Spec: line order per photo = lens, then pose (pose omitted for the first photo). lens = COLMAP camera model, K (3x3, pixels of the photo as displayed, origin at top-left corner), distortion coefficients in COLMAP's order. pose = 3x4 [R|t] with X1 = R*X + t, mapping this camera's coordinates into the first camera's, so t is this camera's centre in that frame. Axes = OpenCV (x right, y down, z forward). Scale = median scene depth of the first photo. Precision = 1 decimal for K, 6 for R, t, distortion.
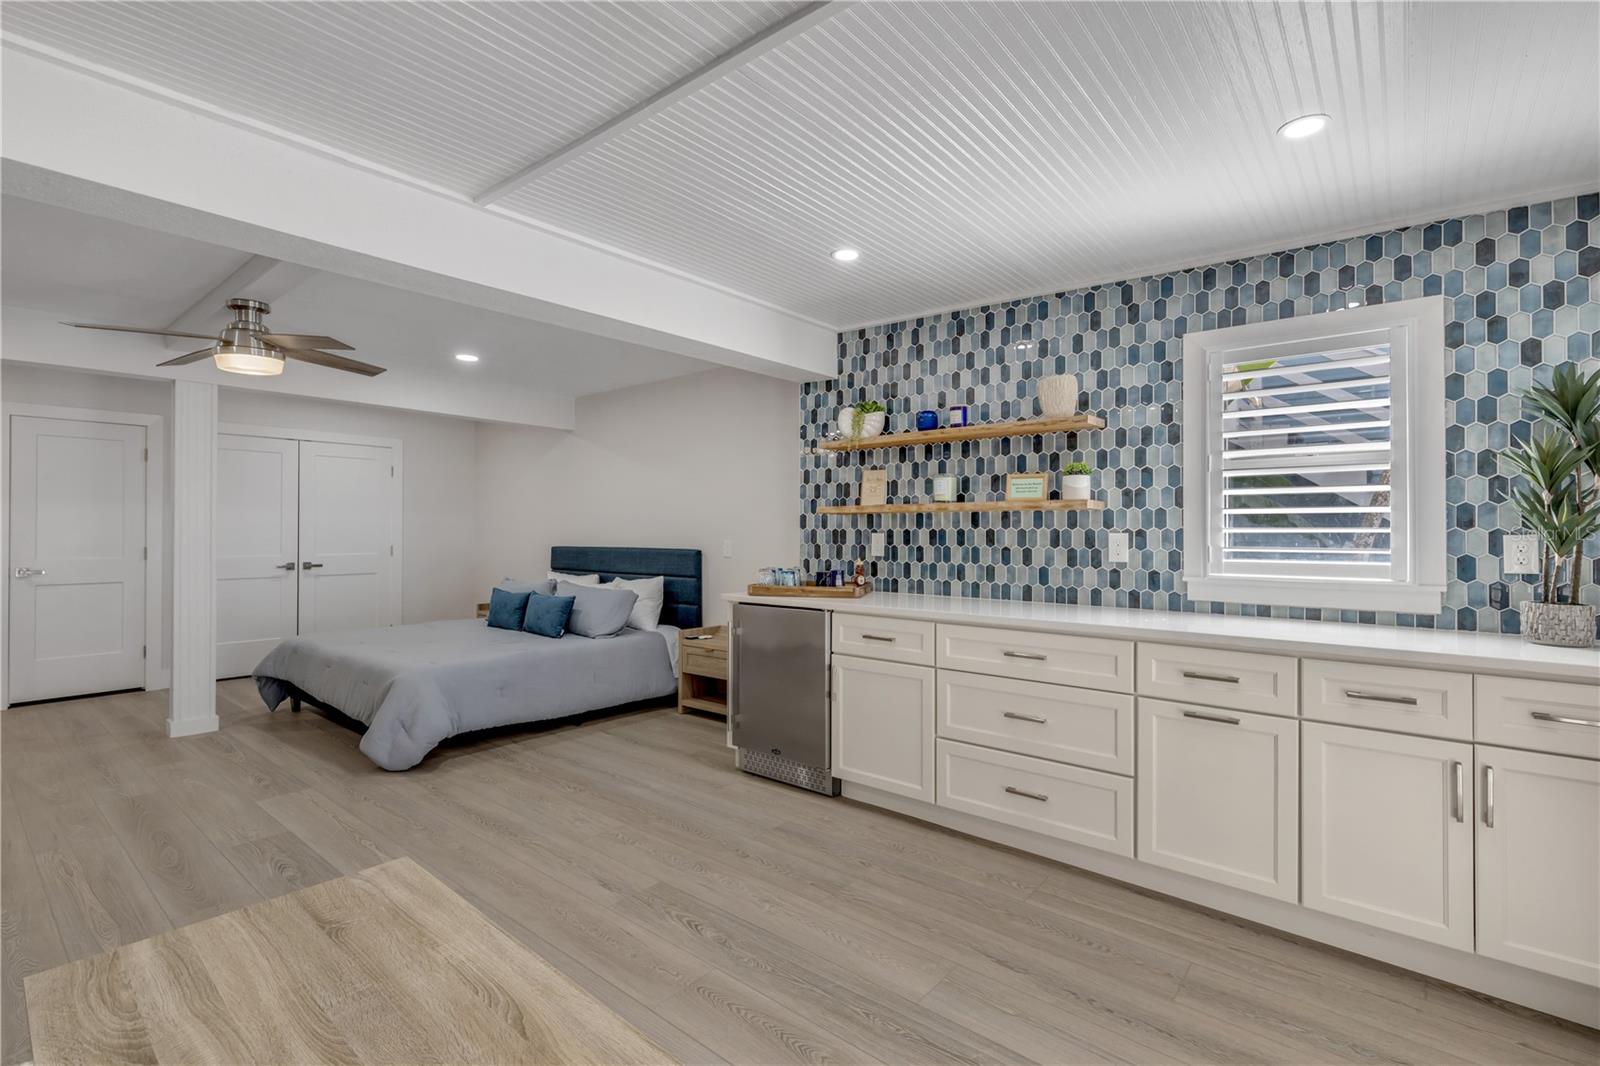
lens RADIAL K [[730.1, 0, 799.9], [0, 730.1, 526.4], [0, 0, 1]] dist [0.004912, 0.000197]
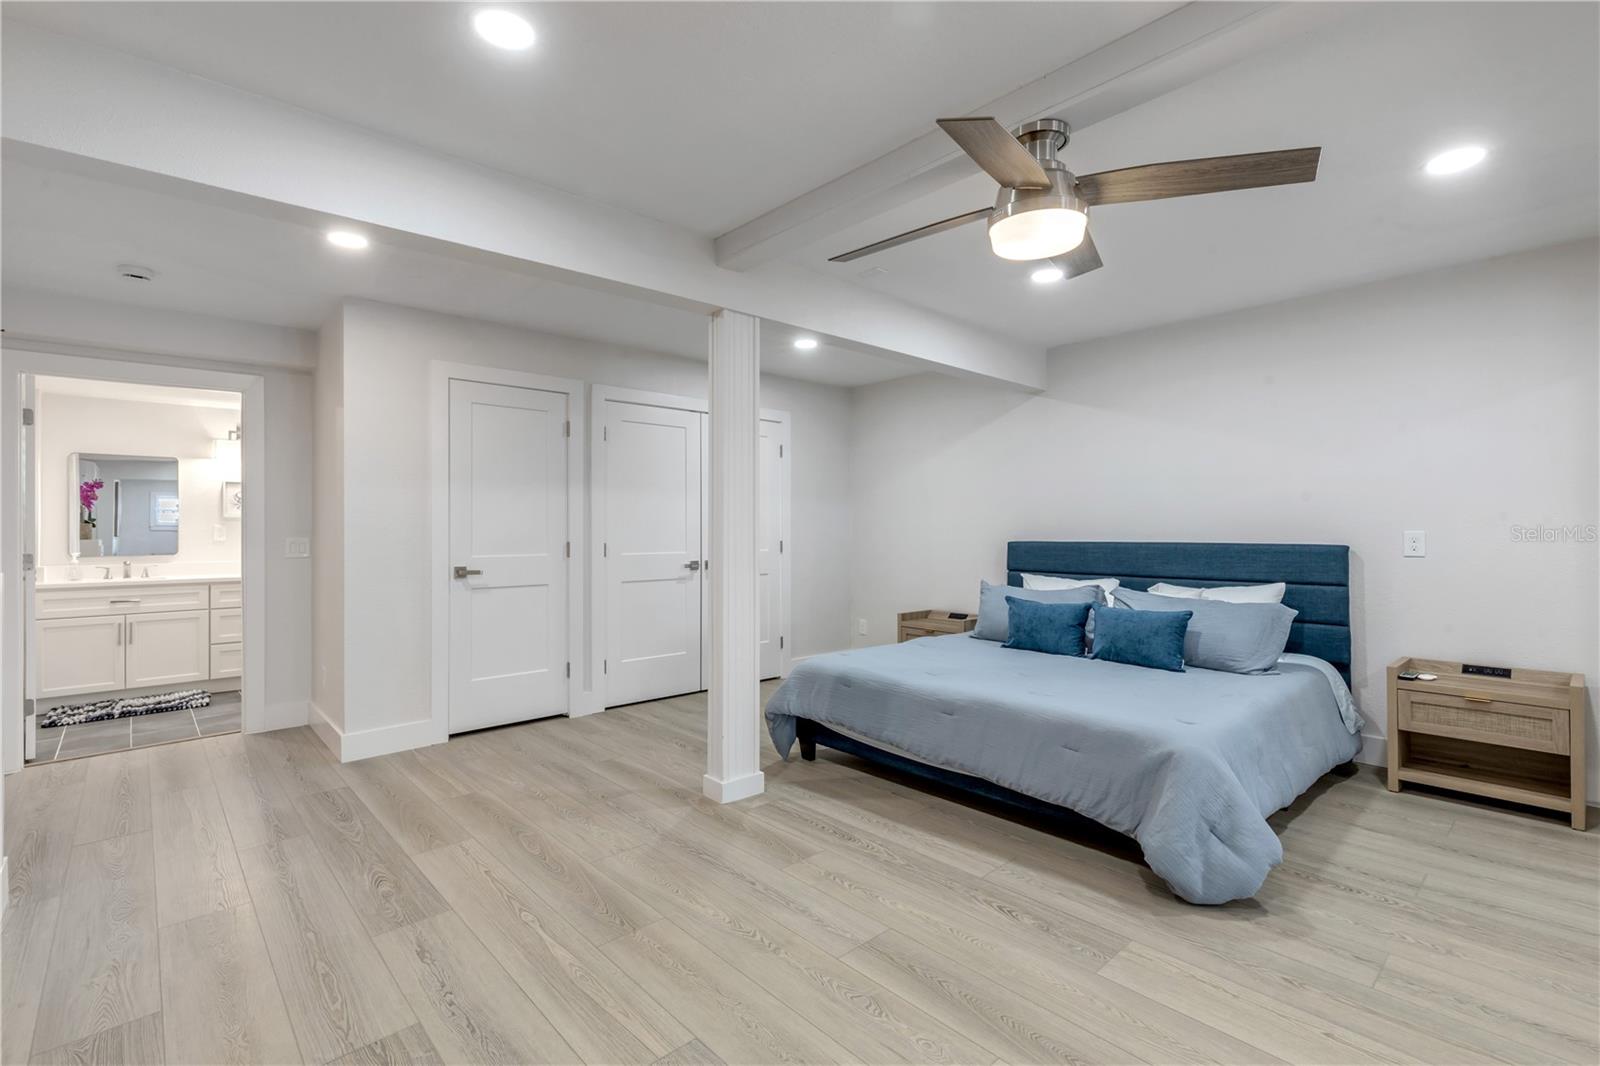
lens RADIAL K [[730.1, 0, 791.7], [0, 730.1, 529.7], [0, 0, 1]] dist [0.004912, 0.000197]
pose [[0.989887, -0.002327, -0.141842, -0.661506], [0.003226, 0.999976, 0.006108, 0.013455], [0.141825, -0.006504, 0.989870, 0.285759]]
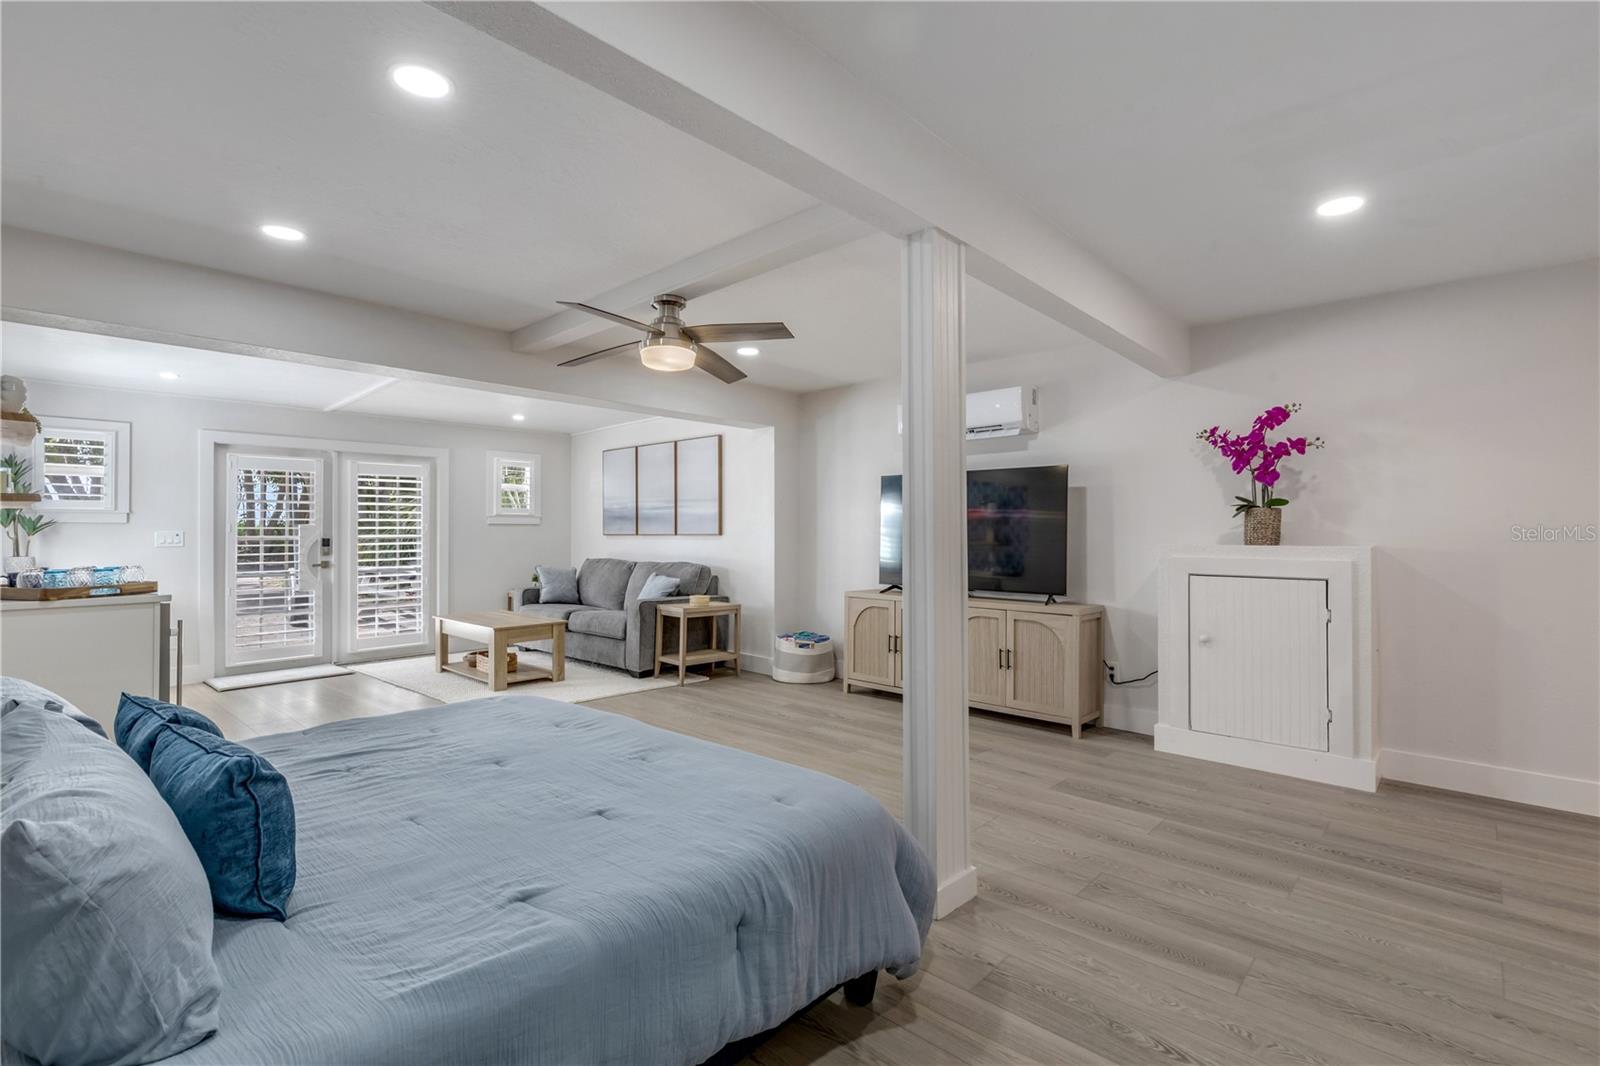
lens RADIAL K [[730.1, 0, 798.8], [0, 730.1, 530.9], [0, 0, 1]] dist [0.004912, 0.000197]
pose [[-0.998980, -0.003777, 0.045001, -0.744680], [-0.003774, 0.999993, 0.000154, 0.016898], [-0.045002, -0.000016, -0.998987, 1.512798]]
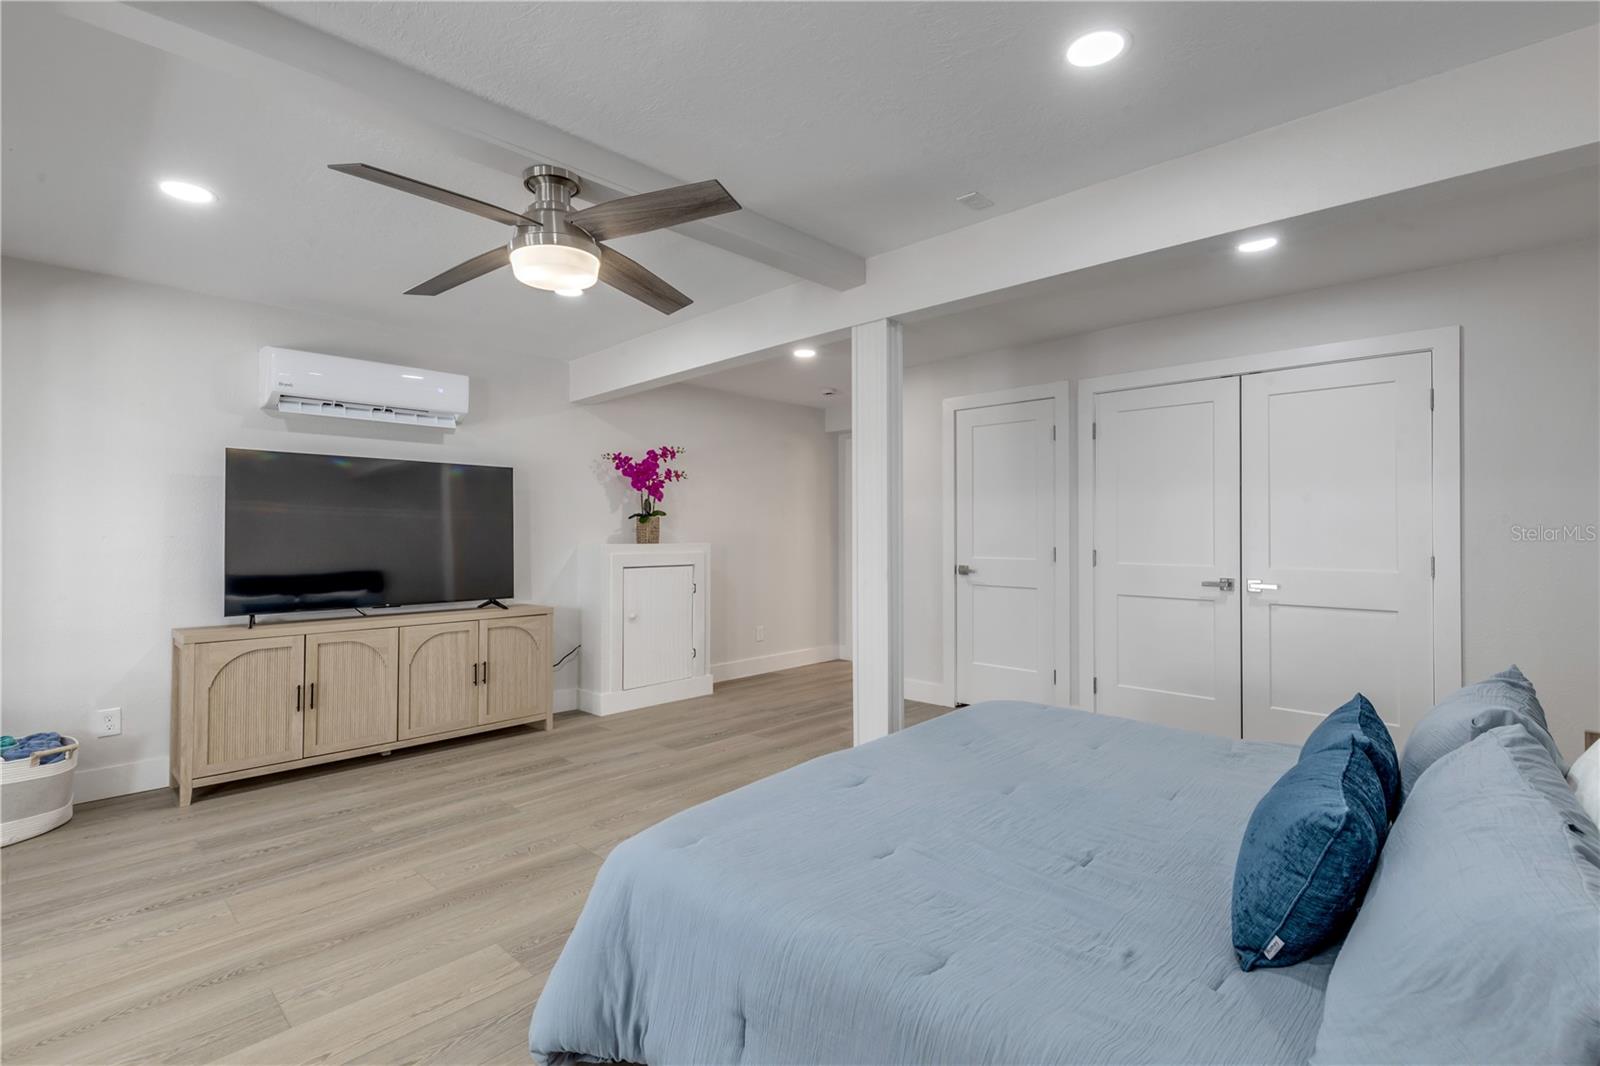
lens RADIAL K [[730.1, 0, 791.9], [0, 730.1, 523.4], [0, 0, 1]] dist [0.004912, 0.000197]
pose [[-0.065007, -0.016553, -0.997748, -0.092432], [0.000923, 0.999861, -0.016648, 0.019149], [0.997884, -0.002004, -0.064983, 0.951092]]
